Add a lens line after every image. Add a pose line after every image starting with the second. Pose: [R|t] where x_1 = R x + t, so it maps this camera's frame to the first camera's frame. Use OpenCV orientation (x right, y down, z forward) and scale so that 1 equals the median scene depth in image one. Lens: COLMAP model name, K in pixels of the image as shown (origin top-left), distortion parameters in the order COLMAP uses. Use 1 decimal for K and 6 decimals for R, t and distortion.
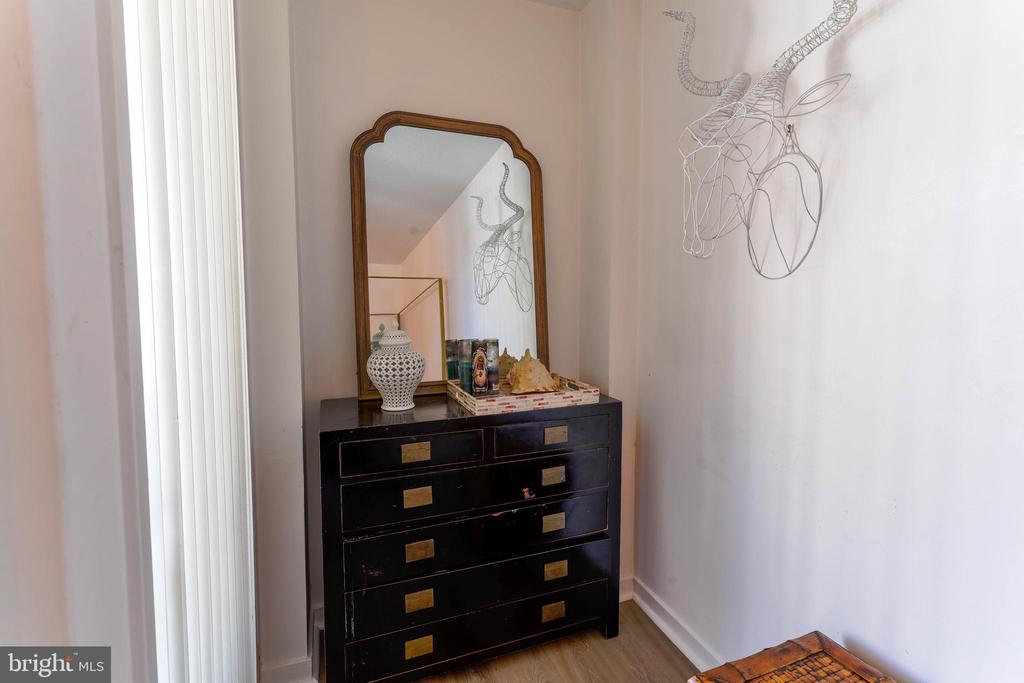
lens RADIAL K [[494.7, 0, 507.8], [0, 494.7, 328.3], [0, 0, 1]] dist [0.031839, 0.000925]
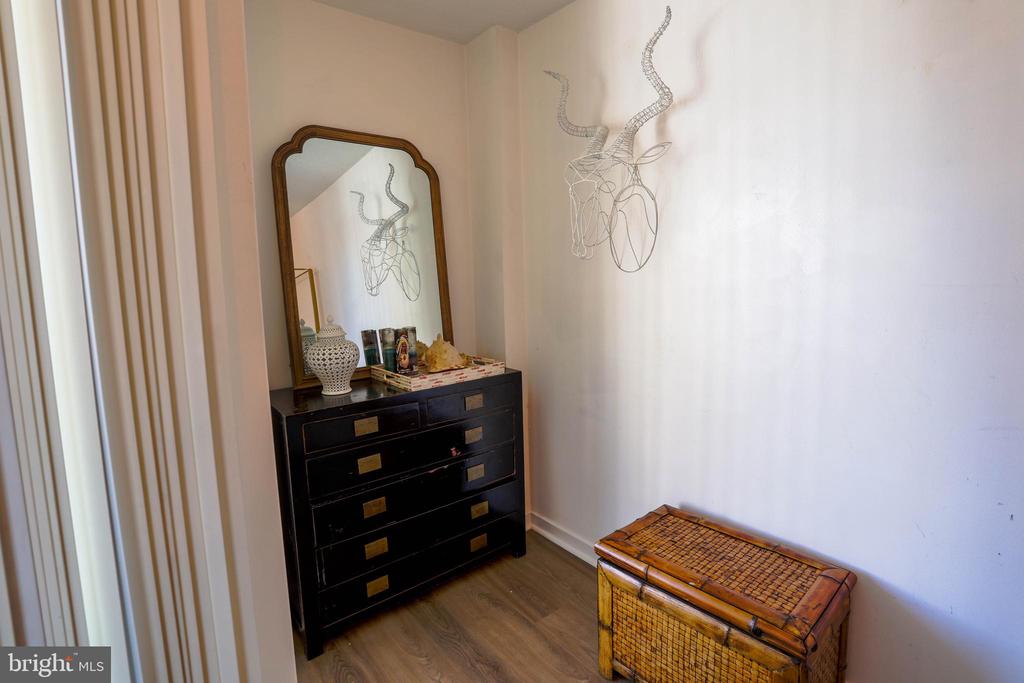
lens RADIAL K [[480.8, 0, 515.9], [0, 480.8, 326.0], [0, 0, 1]] dist [0.000042, 0.001741]
pose [[0.955074, -0.058288, 0.290580, -0.137200], [0.050581, 0.998142, 0.033970, -0.007282], [-0.292020, -0.017746, 0.956247, -0.161099]]
